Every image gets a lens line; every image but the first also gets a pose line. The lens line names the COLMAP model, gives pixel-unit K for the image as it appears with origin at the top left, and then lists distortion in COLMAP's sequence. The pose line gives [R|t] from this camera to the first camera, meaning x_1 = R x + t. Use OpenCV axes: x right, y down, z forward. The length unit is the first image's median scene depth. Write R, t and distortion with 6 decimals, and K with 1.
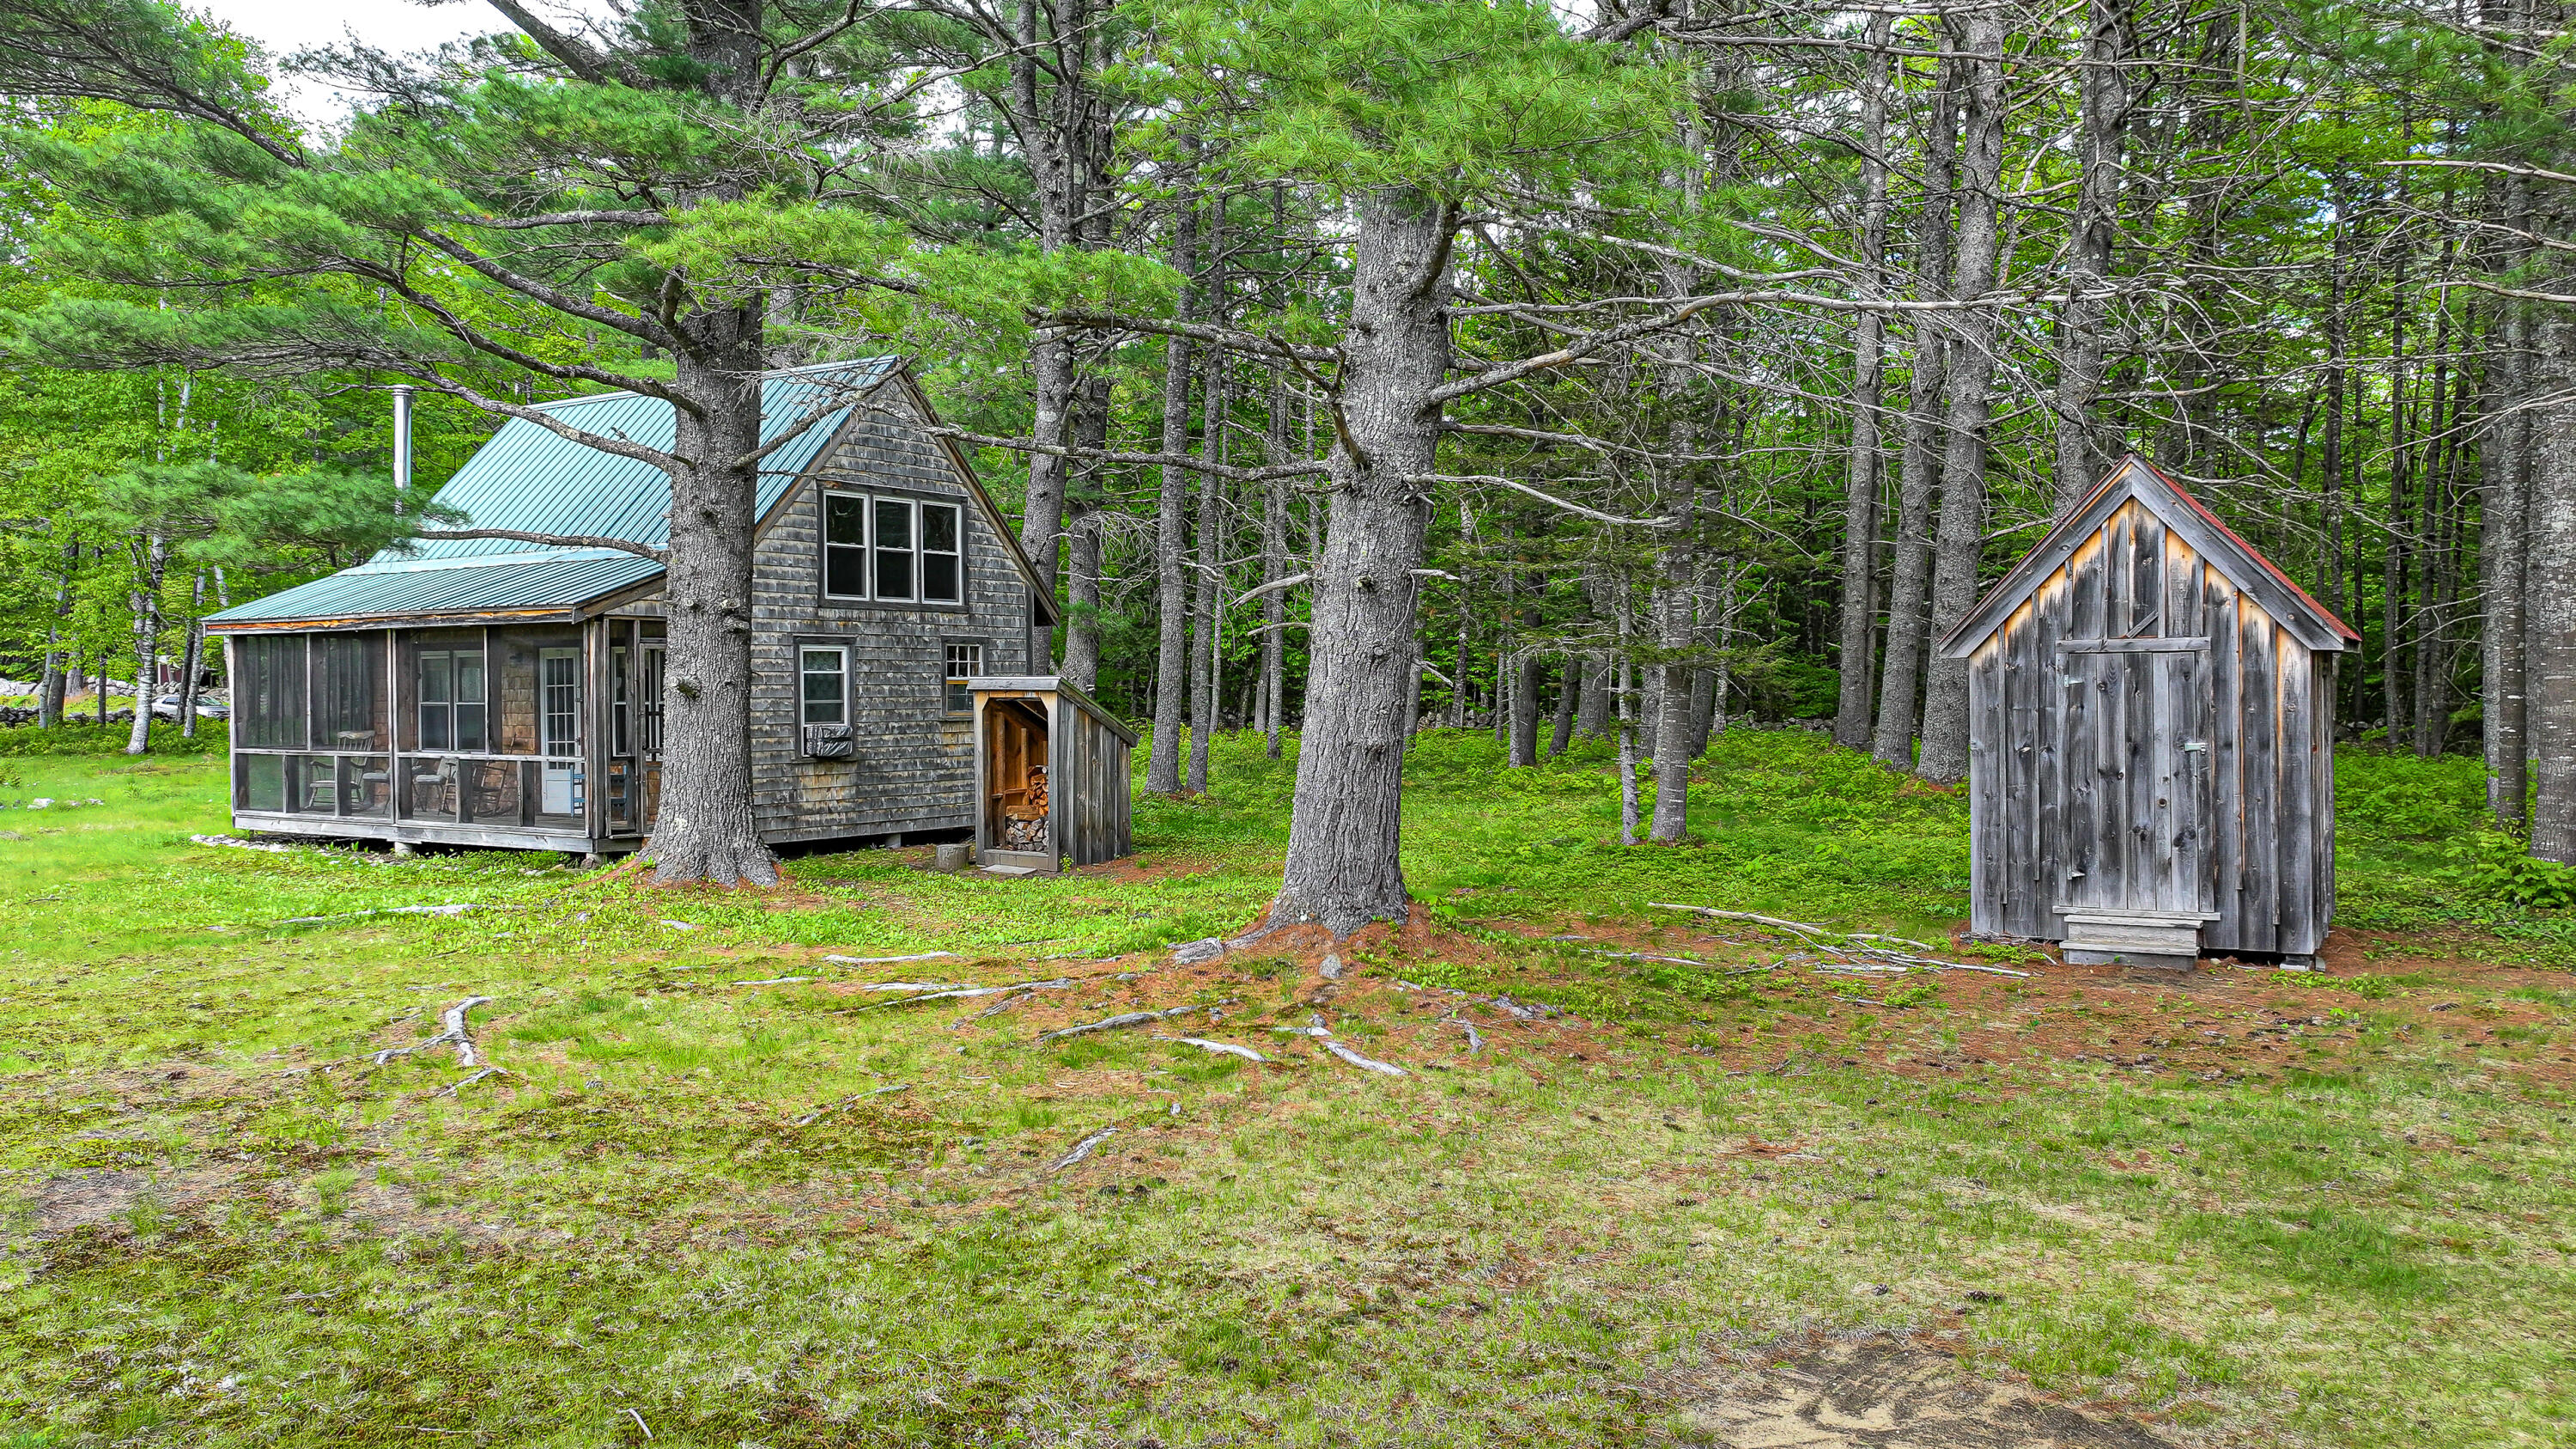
lens RADIAL K [[1899.0, 0, 1289.5], [0, 1899.0, 720.1], [0, 0, 1]] dist [0.001469, 0.005430]
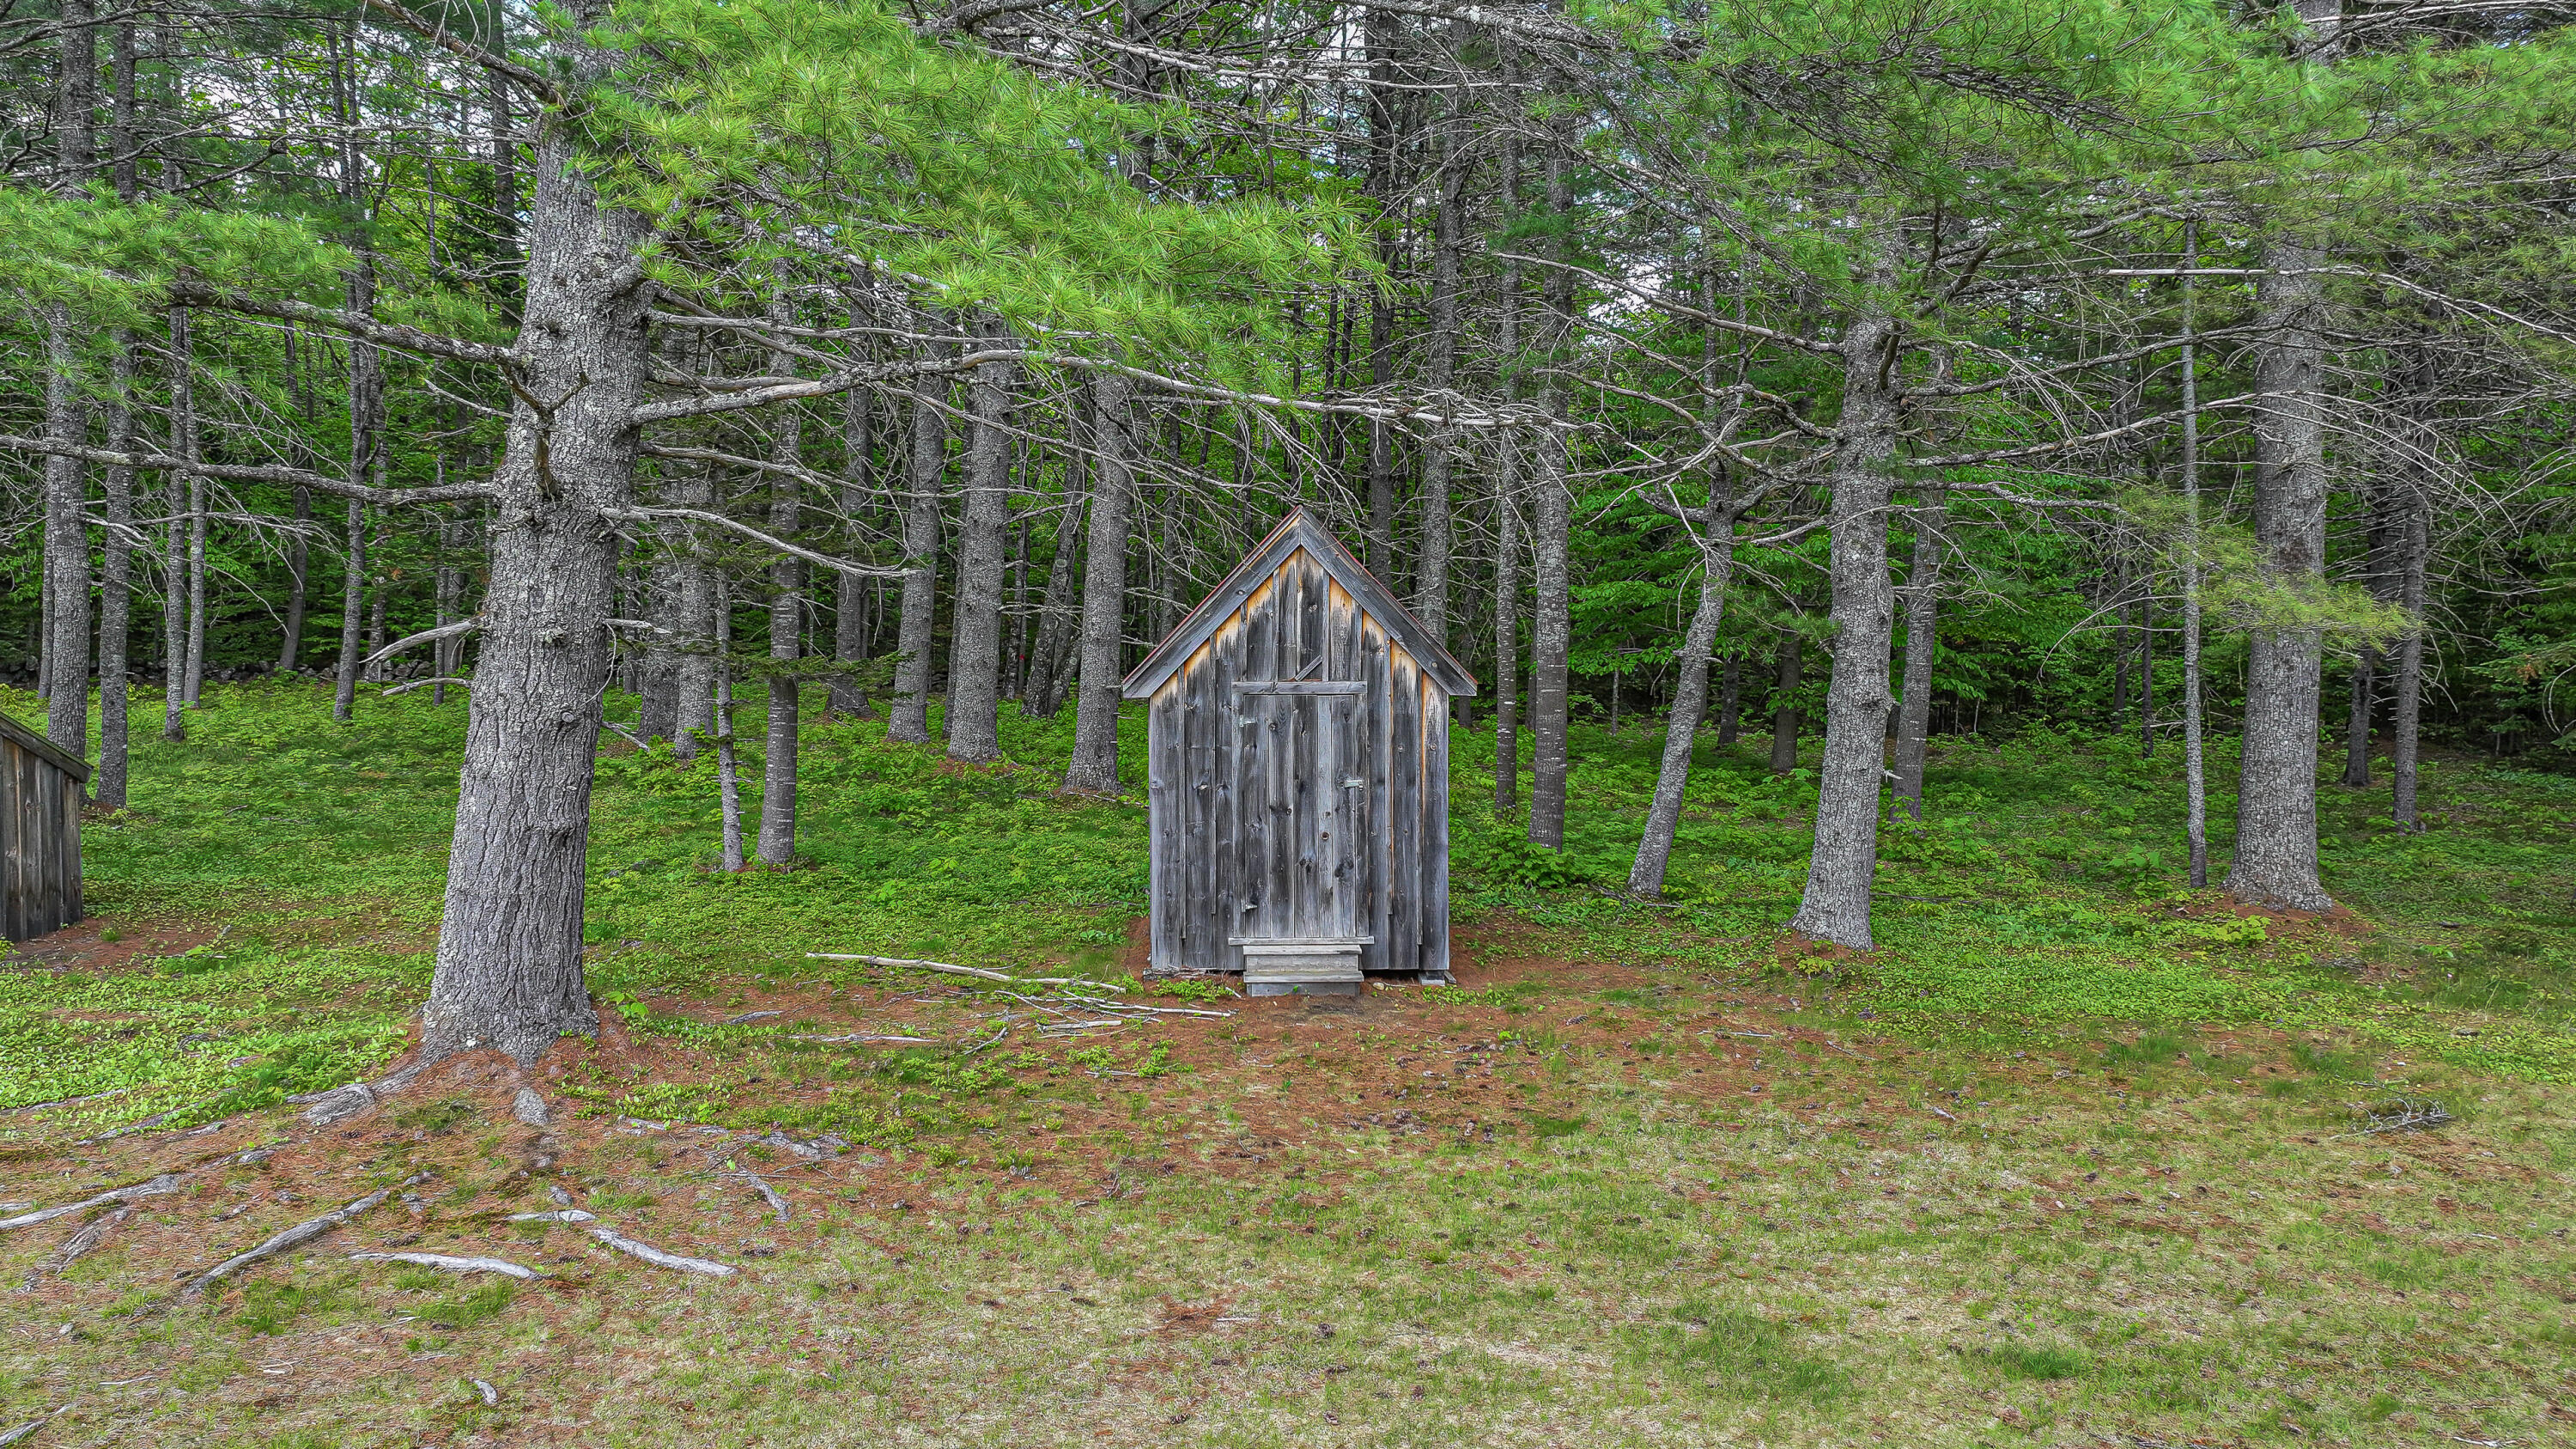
lens RADIAL K [[1899.0, 0, 1287.8], [0, 1899.0, 721.3], [0, 0, 1]] dist [0.001469, 0.005430]
pose [[0.843571, -0.022781, 0.536534, -0.126862], [0.000590, 0.999139, 0.041495, -0.065288], [-0.537017, -0.034688, 0.842858, 0.120433]]
